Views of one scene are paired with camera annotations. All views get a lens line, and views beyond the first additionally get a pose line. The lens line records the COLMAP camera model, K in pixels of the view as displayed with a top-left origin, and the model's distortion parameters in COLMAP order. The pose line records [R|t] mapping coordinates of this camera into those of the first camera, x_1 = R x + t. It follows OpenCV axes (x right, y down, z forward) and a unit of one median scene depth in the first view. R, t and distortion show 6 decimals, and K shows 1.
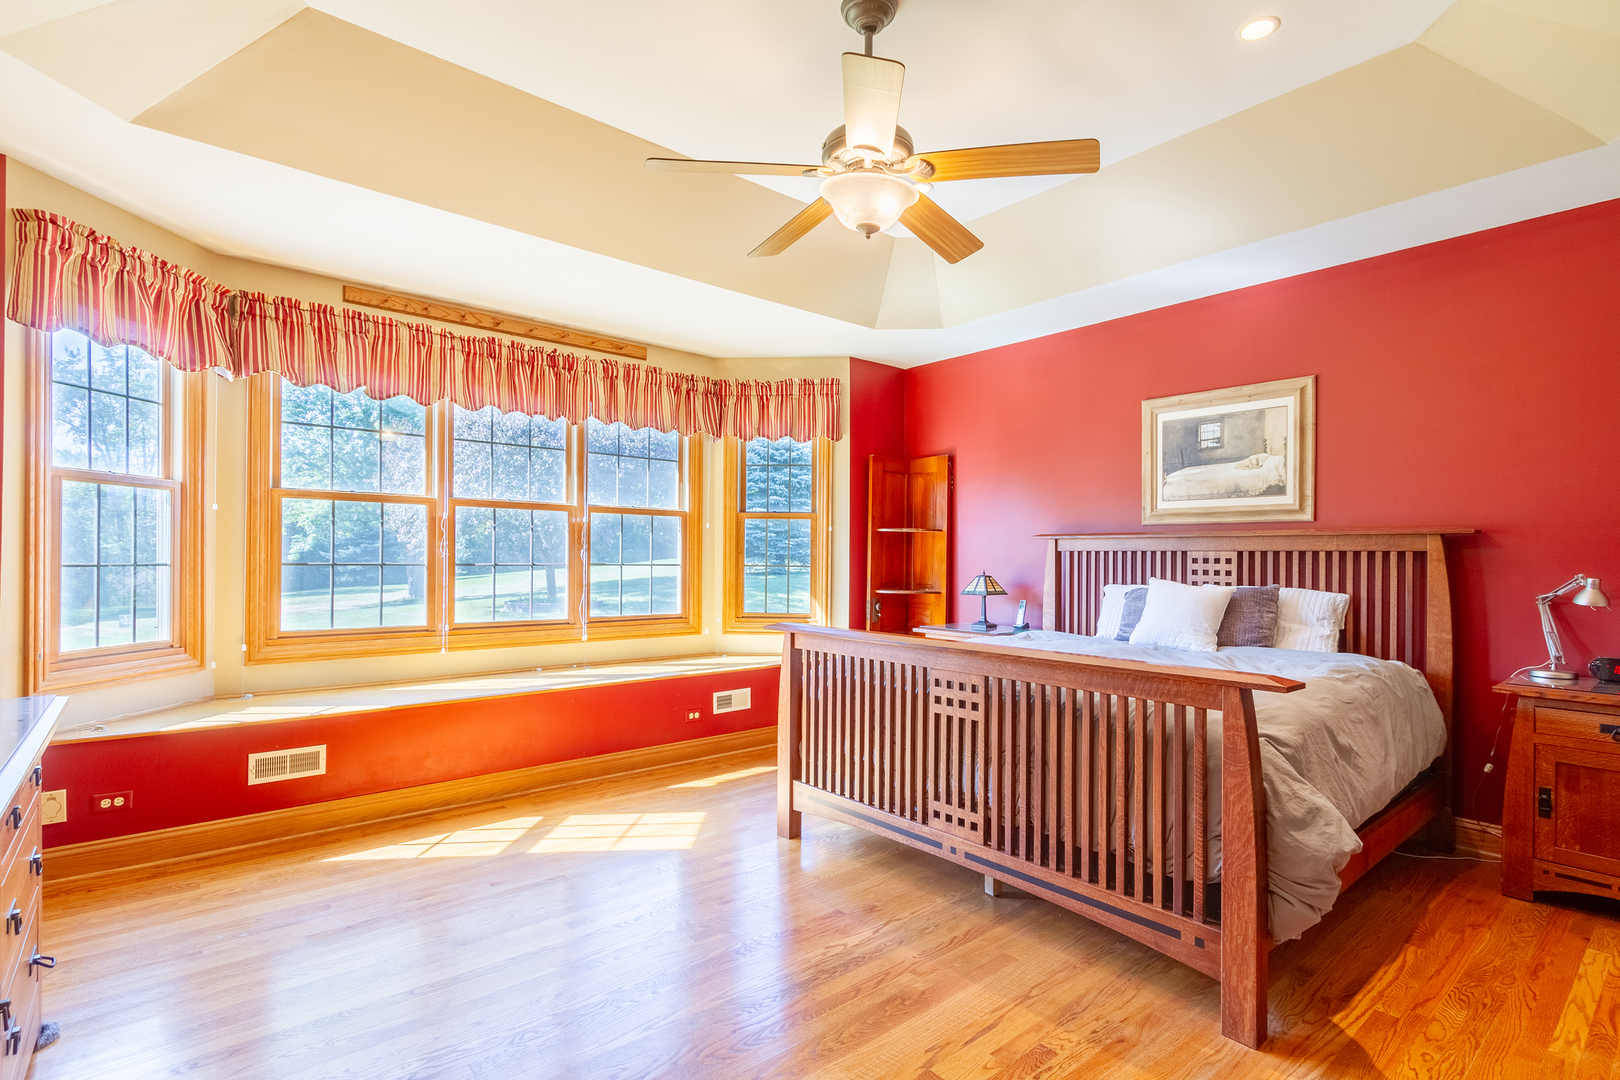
lens RADIAL K [[762.5, 0, 803.0], [0, 762.5, 552.5], [0, 0, 1]] dist [0.006261, 0.000397]
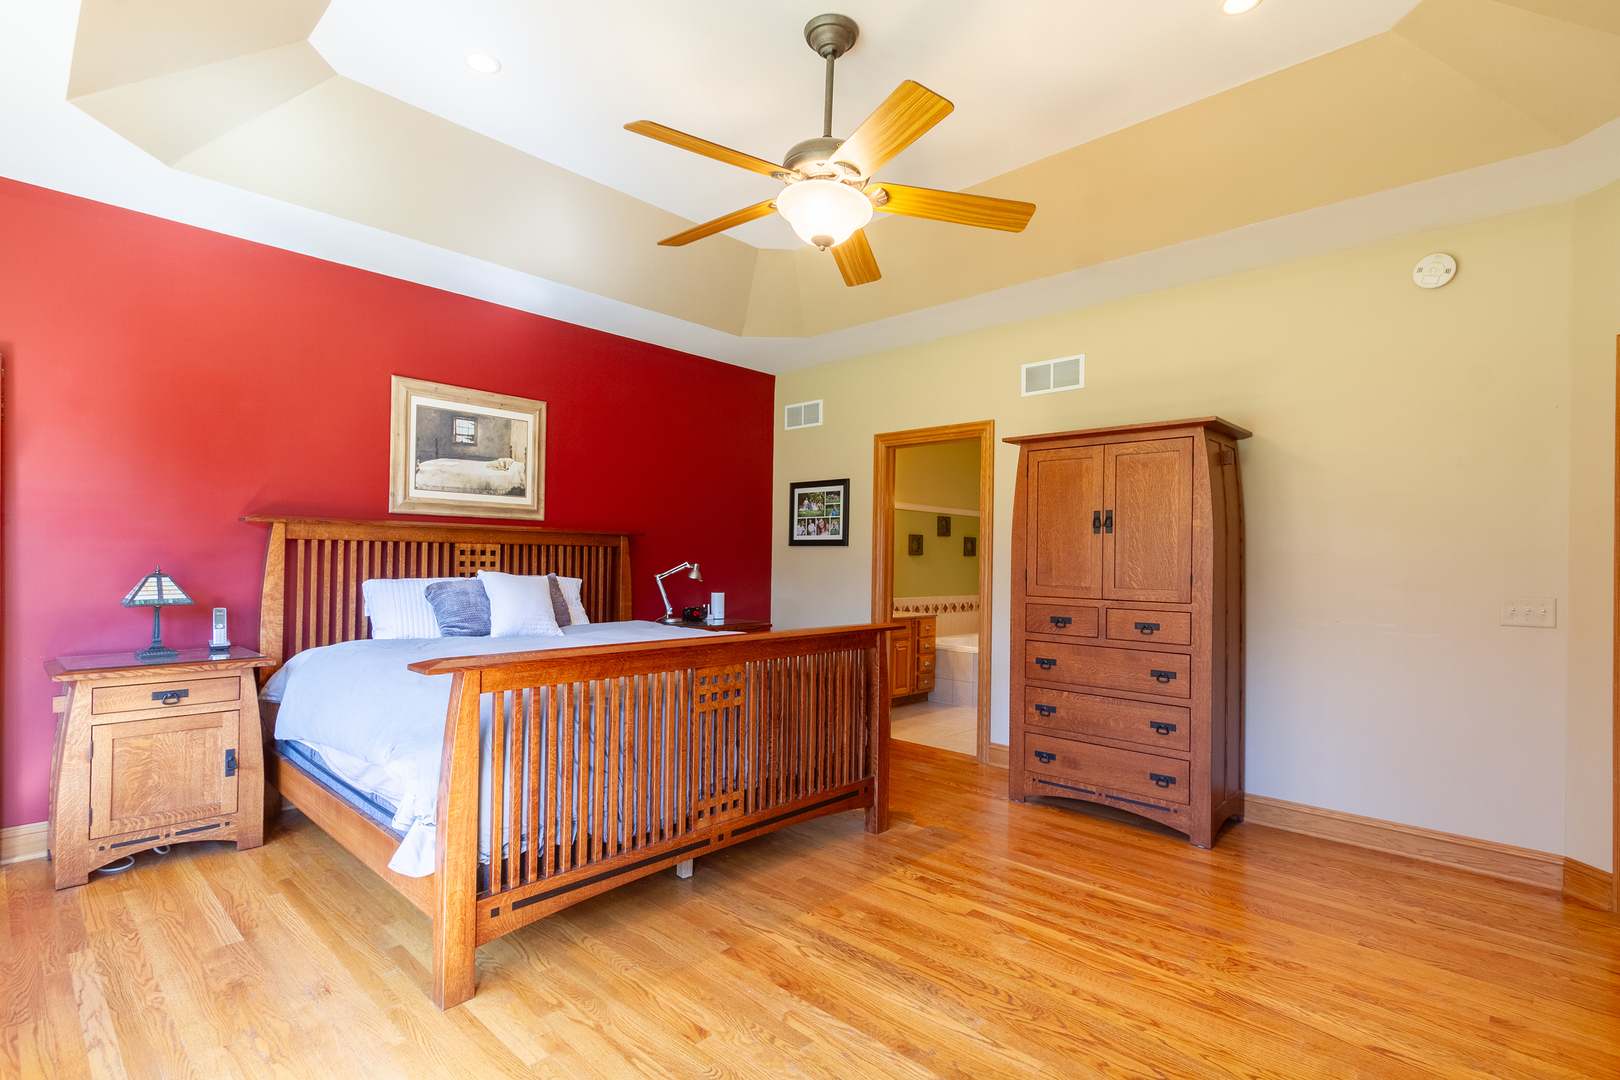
lens RADIAL K [[762.5, 0, 803.0], [0, 762.5, 552.5], [0, 0, 1]] dist [0.006261, 0.000397]
pose [[-0.098005, -0.001724, 0.995184, -0.563624], [-0.021655, 0.999765, -0.000401, 0.001467], [-0.994950, -0.021590, -0.098020, 0.668555]]
